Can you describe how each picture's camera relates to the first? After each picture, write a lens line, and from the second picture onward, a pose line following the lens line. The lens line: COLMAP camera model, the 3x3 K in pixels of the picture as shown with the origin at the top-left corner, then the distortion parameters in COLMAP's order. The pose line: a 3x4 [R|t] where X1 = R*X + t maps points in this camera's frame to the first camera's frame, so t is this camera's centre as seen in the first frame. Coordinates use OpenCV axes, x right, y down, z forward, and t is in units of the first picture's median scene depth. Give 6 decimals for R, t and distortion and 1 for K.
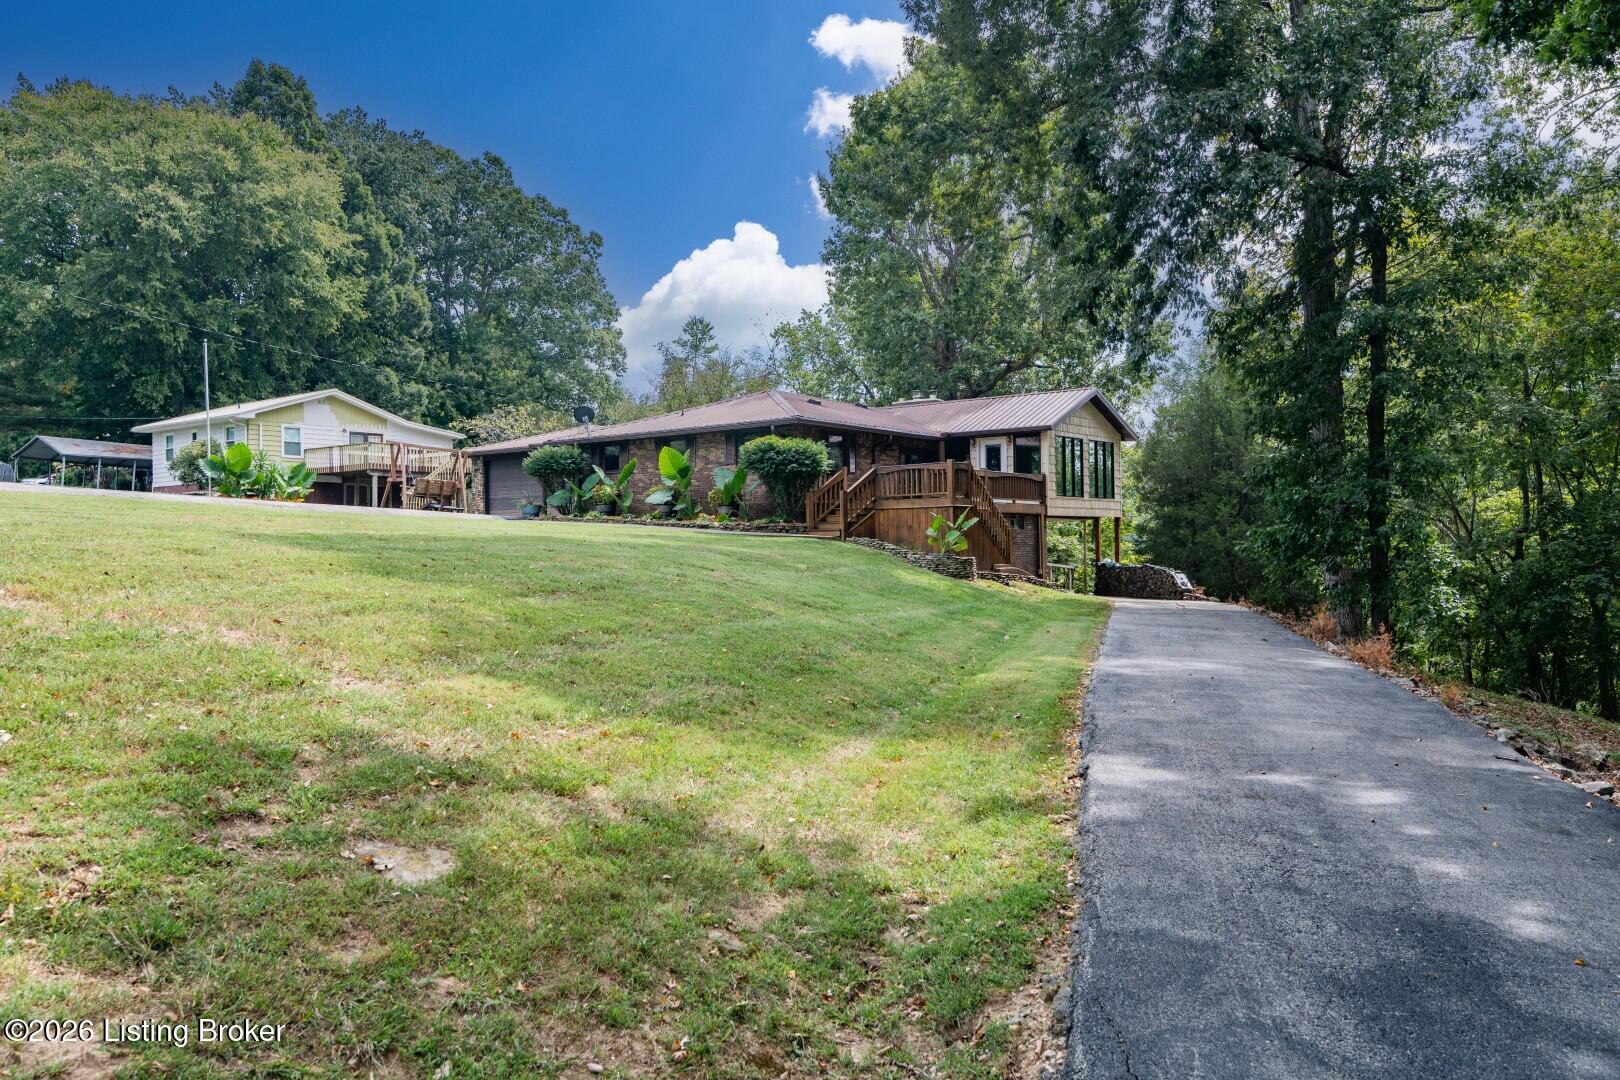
lens RADIAL K [[1183.6, 0, 810.0], [0, 1183.6, 540.0], [0, 0, 1]] dist [-0.000674, 0.000270]
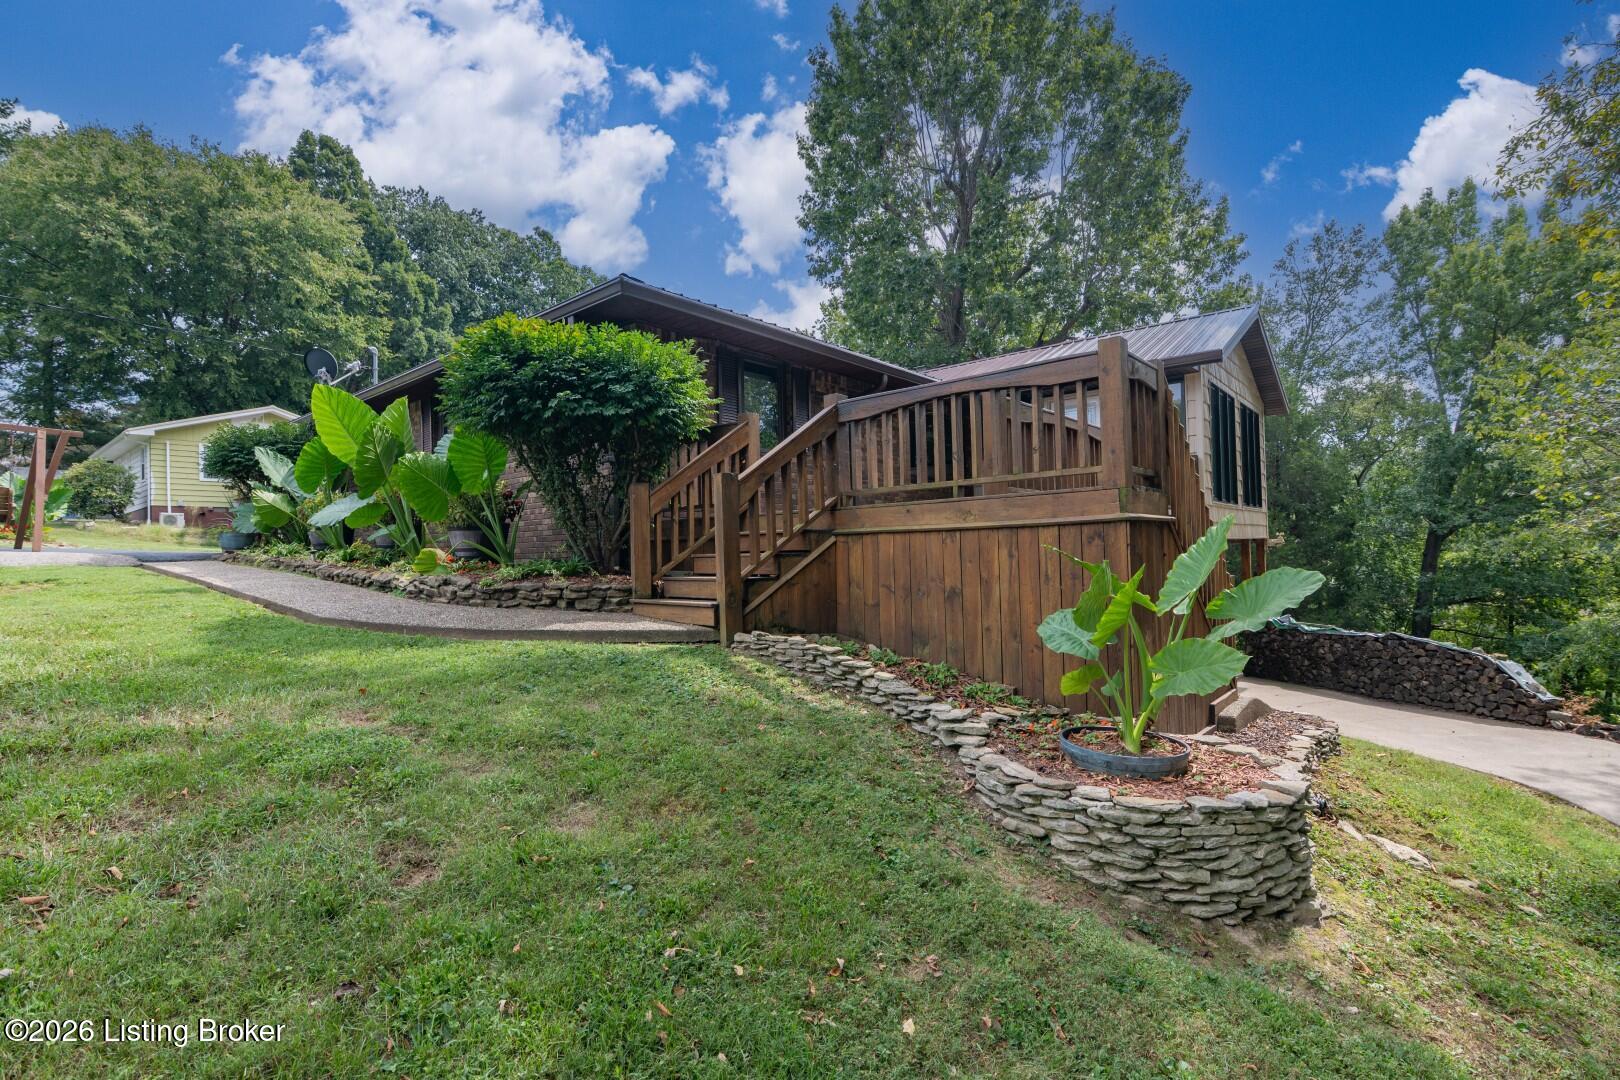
lens RADIAL K [[748.3, 0, 810.0], [0, 748.3, 540.0], [0, 0, 1]] dist [-0.016389, 0.001132]
pose [[0.999196, -0.013388, -0.037794, 0.044886], [0.012946, 0.999845, -0.011923, -0.017754], [0.037948, 0.011424, 0.999214, 0.643143]]
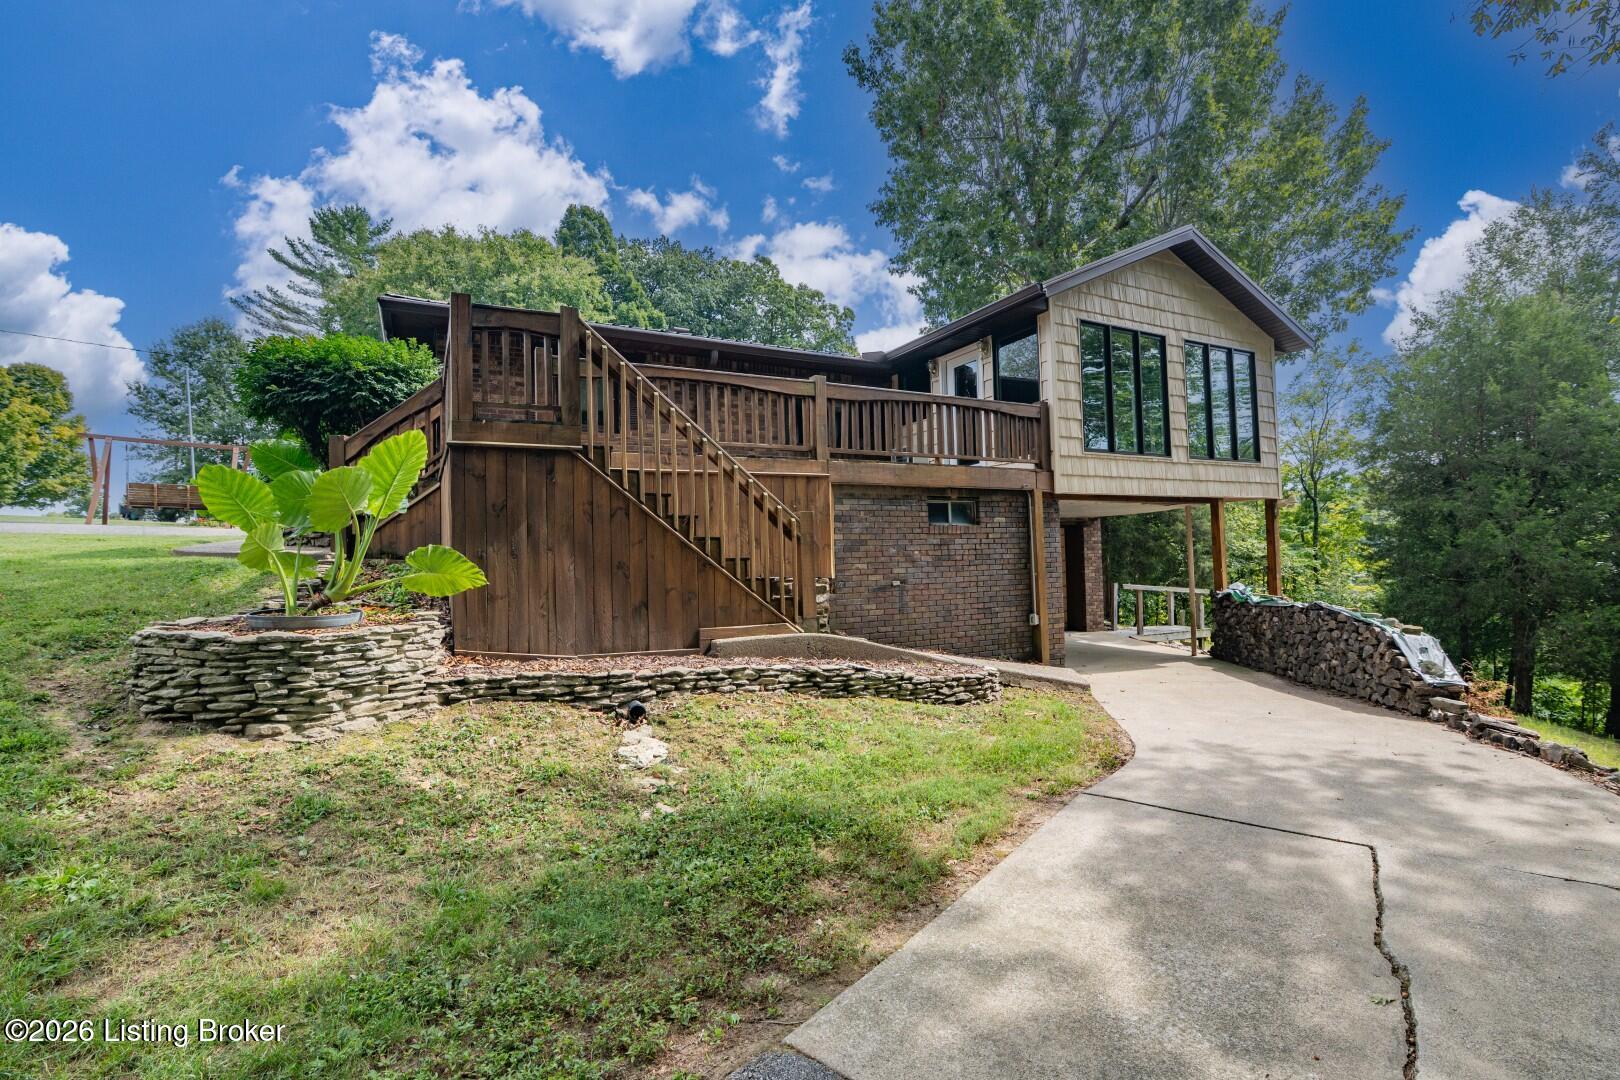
lens RADIAL K [[735.6, 0, 810.0], [0, 735.6, 540.0], [0, 0, 1]] dist [-0.021515, 0.000589]
pose [[0.916208, -0.024820, -0.399934, 0.213854], [0.018836, 0.999644, -0.018887, 0.000485], [0.400261, 0.009771, 0.916349, 0.667144]]
